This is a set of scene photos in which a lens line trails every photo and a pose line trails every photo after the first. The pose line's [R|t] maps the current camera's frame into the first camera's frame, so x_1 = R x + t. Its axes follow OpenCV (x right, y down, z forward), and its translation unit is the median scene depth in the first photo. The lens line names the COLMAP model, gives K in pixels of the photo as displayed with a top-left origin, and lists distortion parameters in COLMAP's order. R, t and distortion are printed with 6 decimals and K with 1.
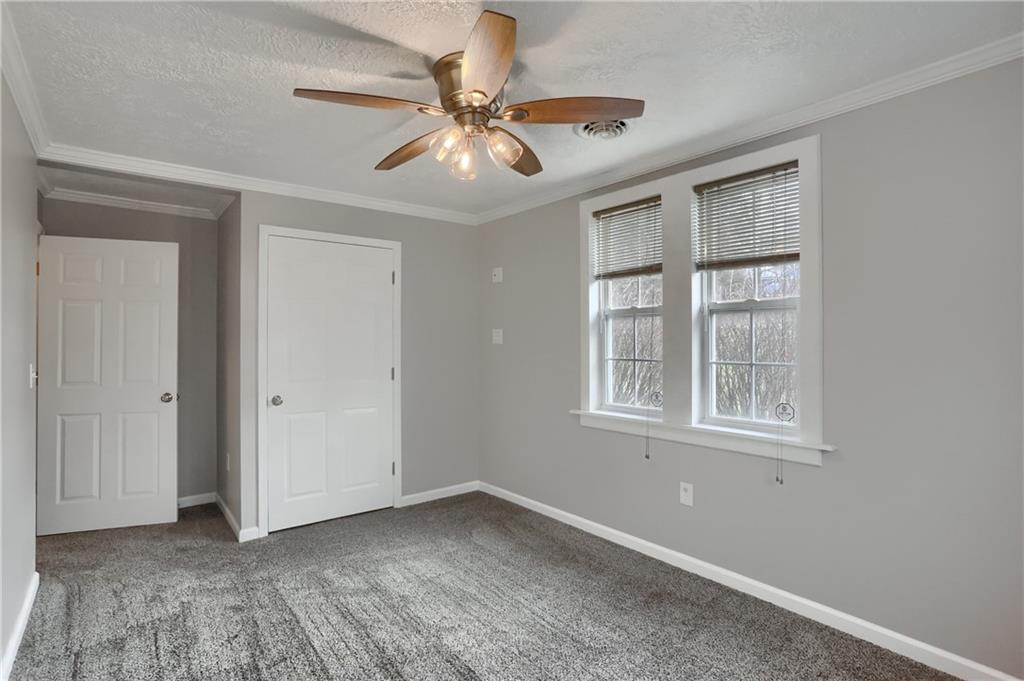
lens RADIAL K [[539.0, 0, 512.0], [0, 539.0, 340.5], [0, 0, 1]] dist [-0.021817, 0.002073]
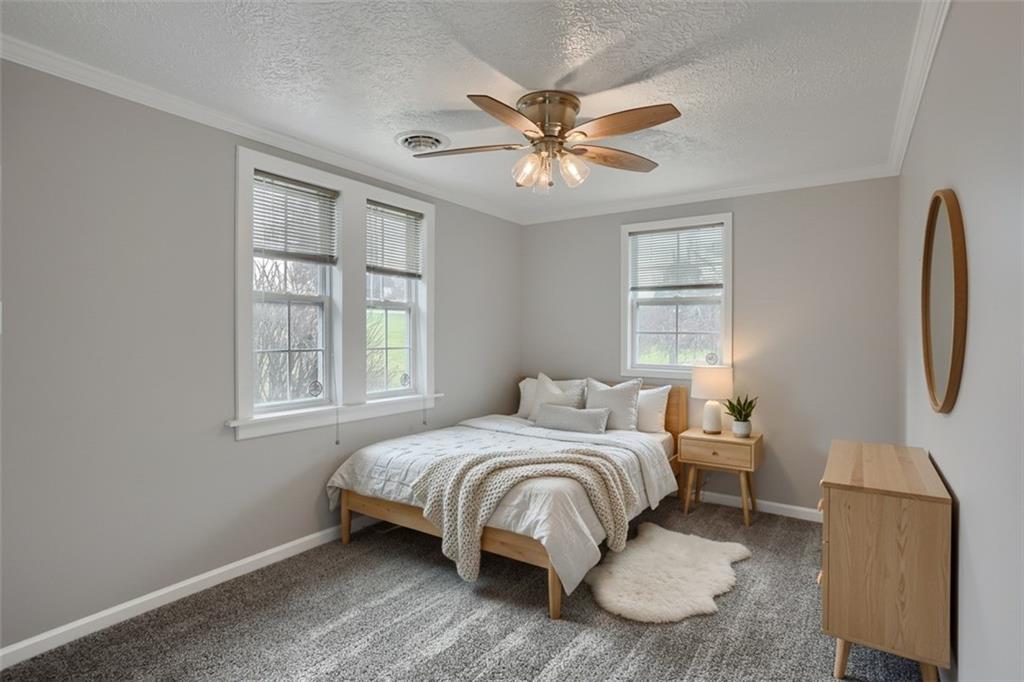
lens RADIAL K [[498.5, 0, 509.3], [0, 498.5, 336.1], [0, 0, 1]] dist [-0.012918, -0.000865]
pose [[-0.292886, -0.008200, 0.956112, -1.279066], [-0.009516, 0.999939, 0.005661, 0.004464], [-0.956100, -0.007441, -0.292946, 1.641396]]
